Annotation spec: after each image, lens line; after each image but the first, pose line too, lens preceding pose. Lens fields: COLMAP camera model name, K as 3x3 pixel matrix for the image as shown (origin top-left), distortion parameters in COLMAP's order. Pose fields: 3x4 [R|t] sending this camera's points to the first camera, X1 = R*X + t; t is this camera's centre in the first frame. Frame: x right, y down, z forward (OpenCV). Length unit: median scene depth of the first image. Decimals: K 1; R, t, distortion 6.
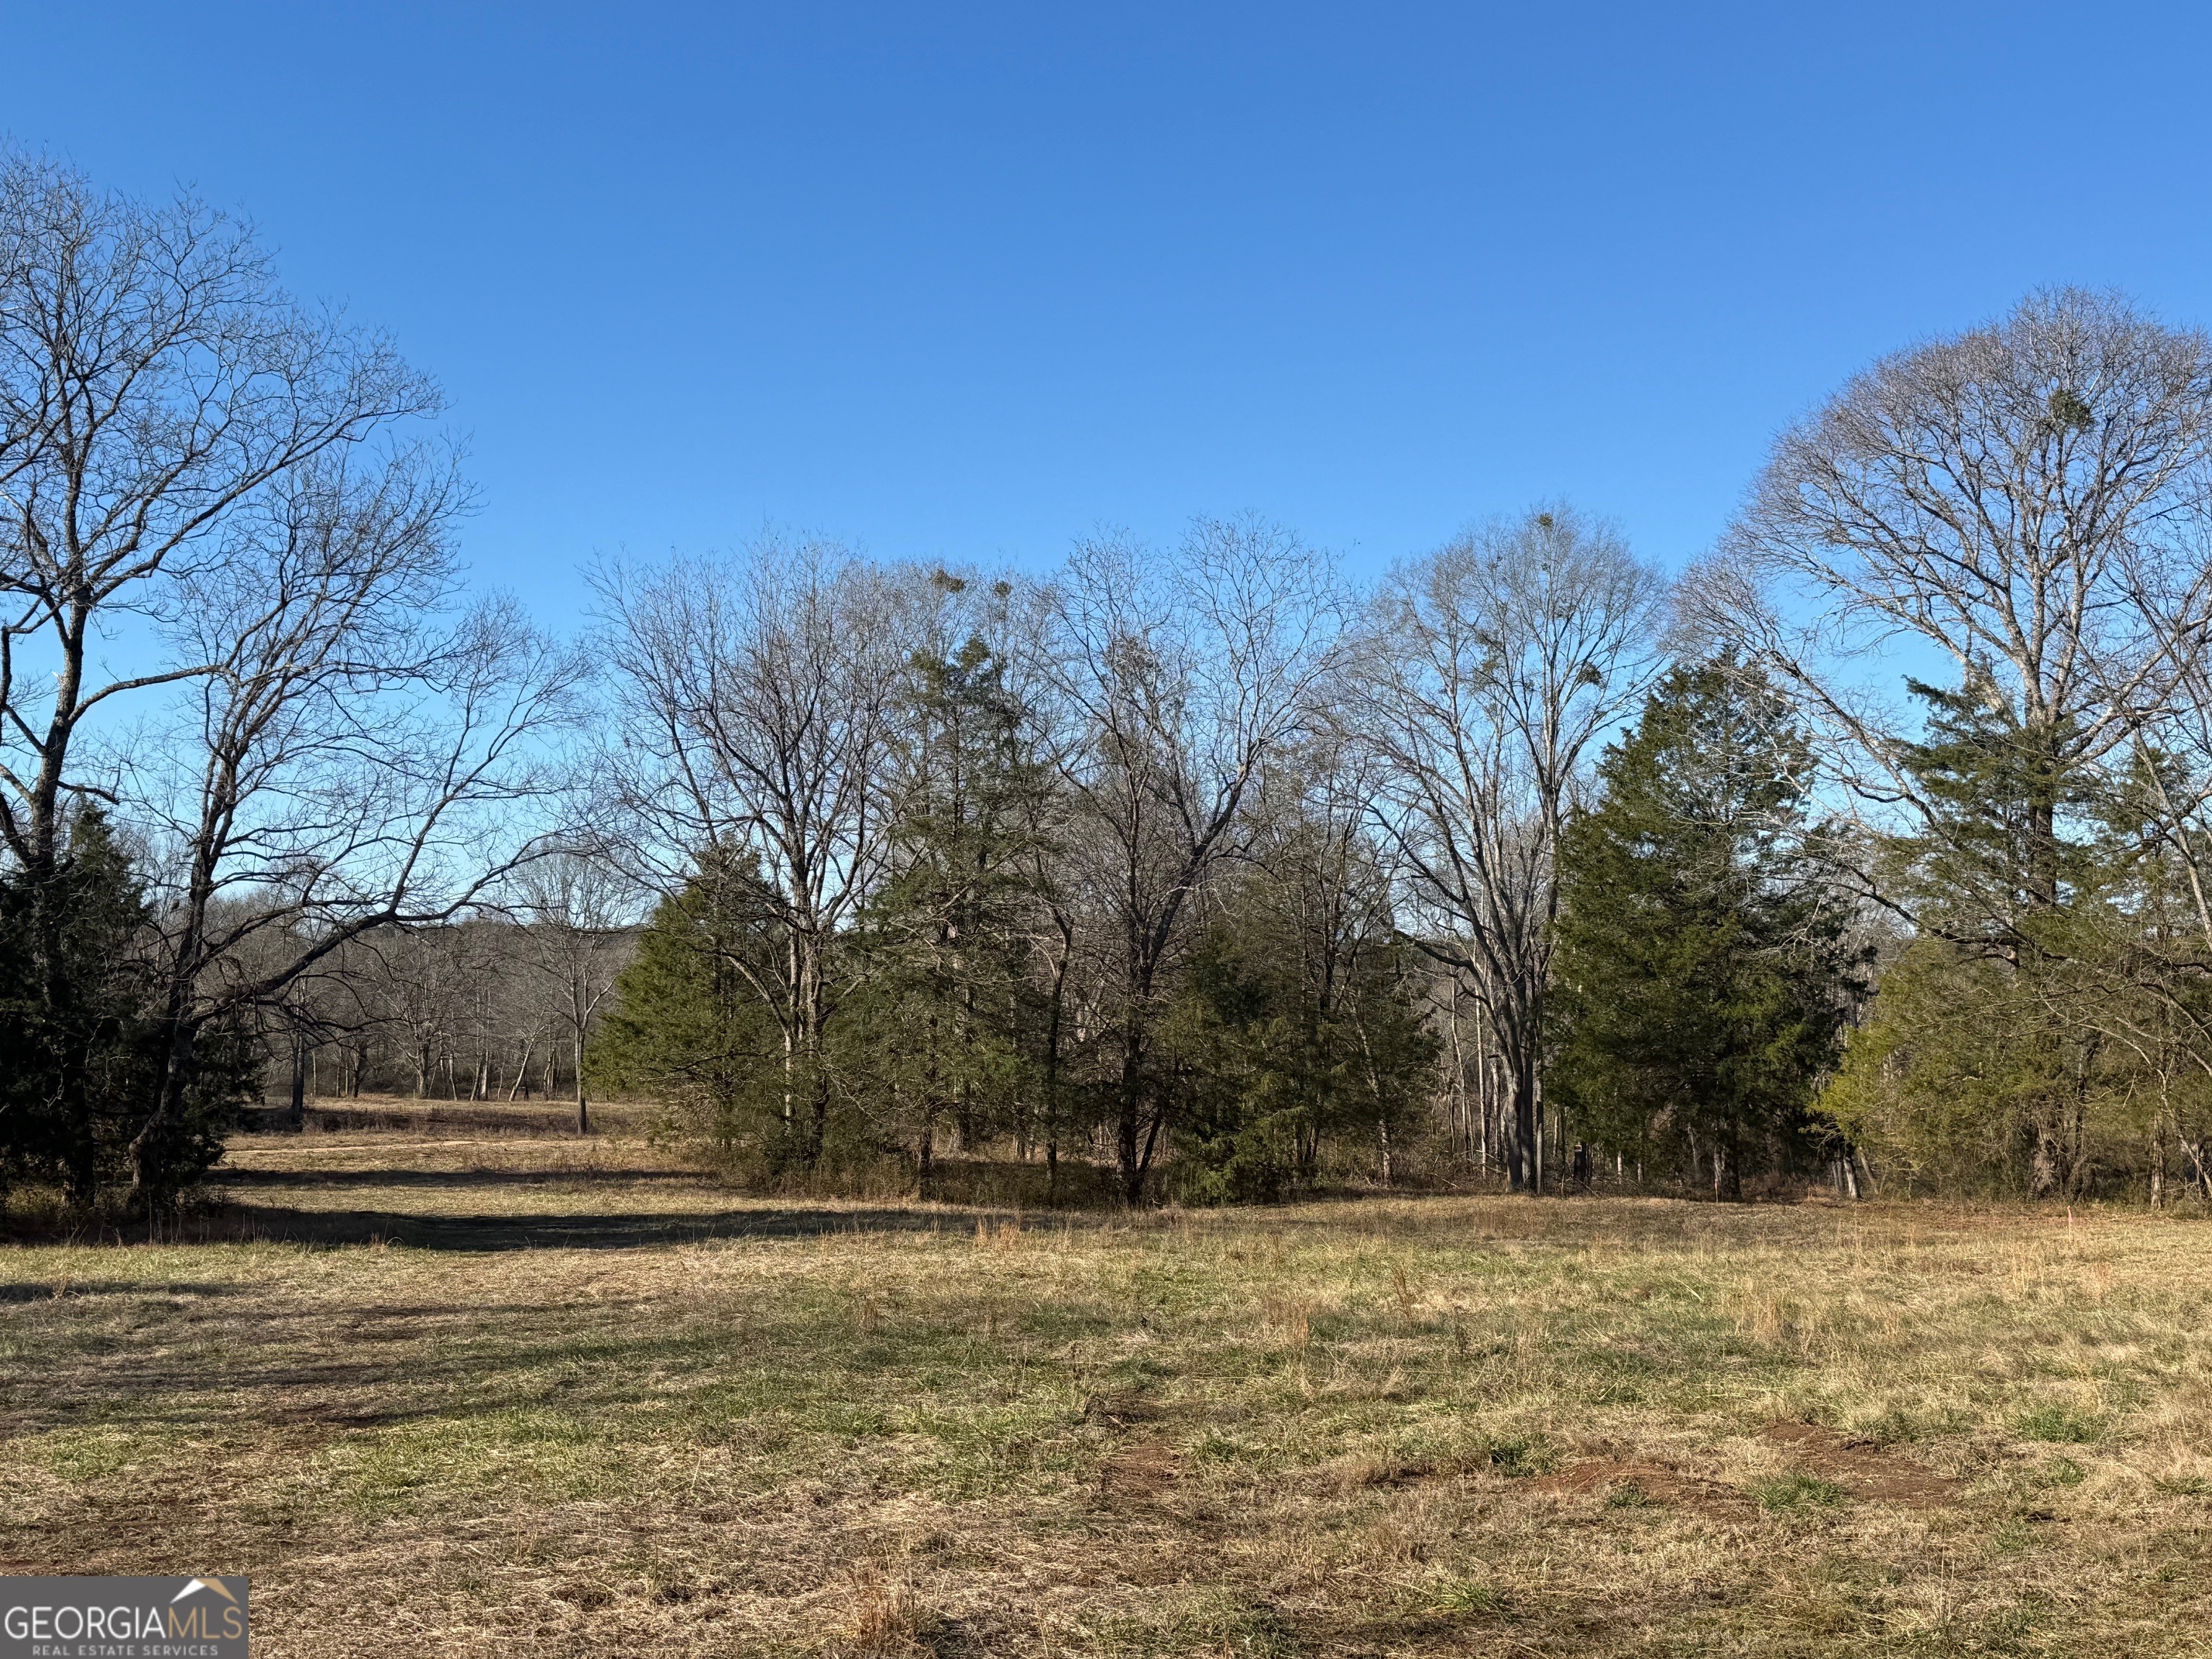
lens RADIAL K [[2261.5, 0, 1103.1], [0, 2261.5, 830.1], [0, 0, 1]] dist [-0.006756, -0.183108]
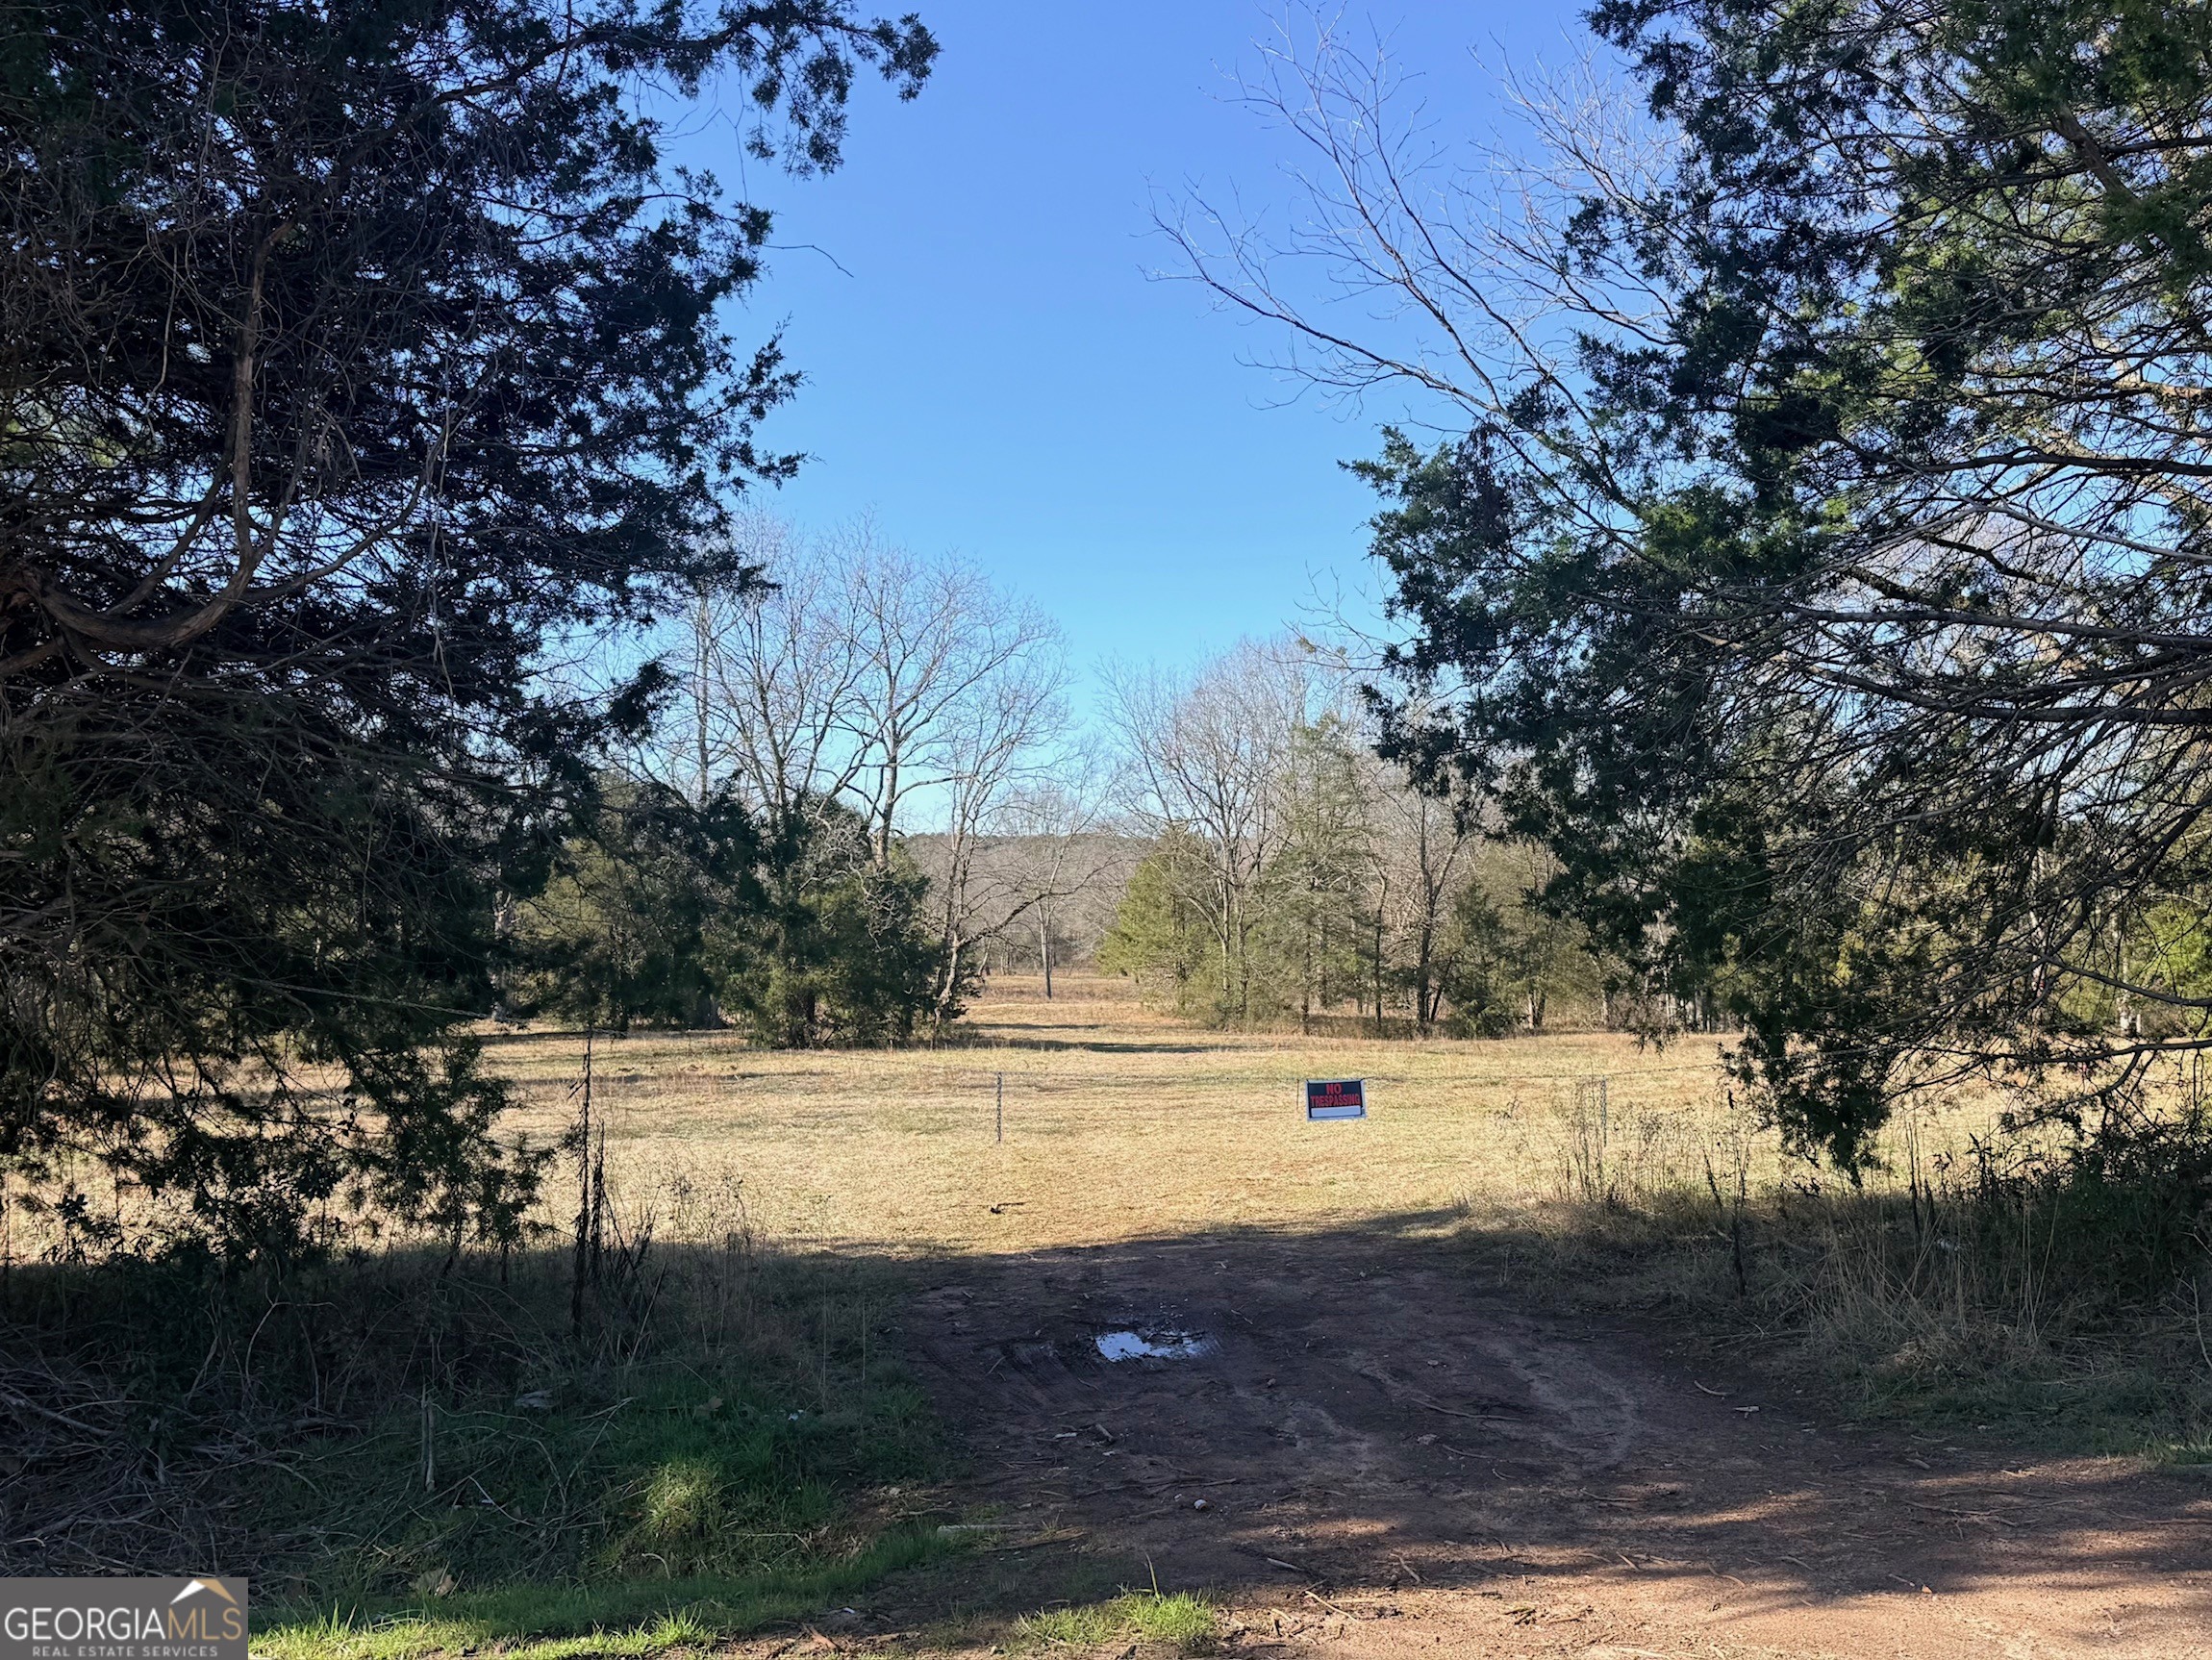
lens RADIAL K [[2261.5, 0, 1103.1], [0, 2261.5, 830.6], [0, 0, 1]] dist [-0.006756, -0.183108]
pose [[0.988472, -0.009278, -0.151119, 0.031995], [0.018778, 0.997927, 0.061561, -0.100414], [0.150235, -0.063689, 0.986597, -0.698693]]
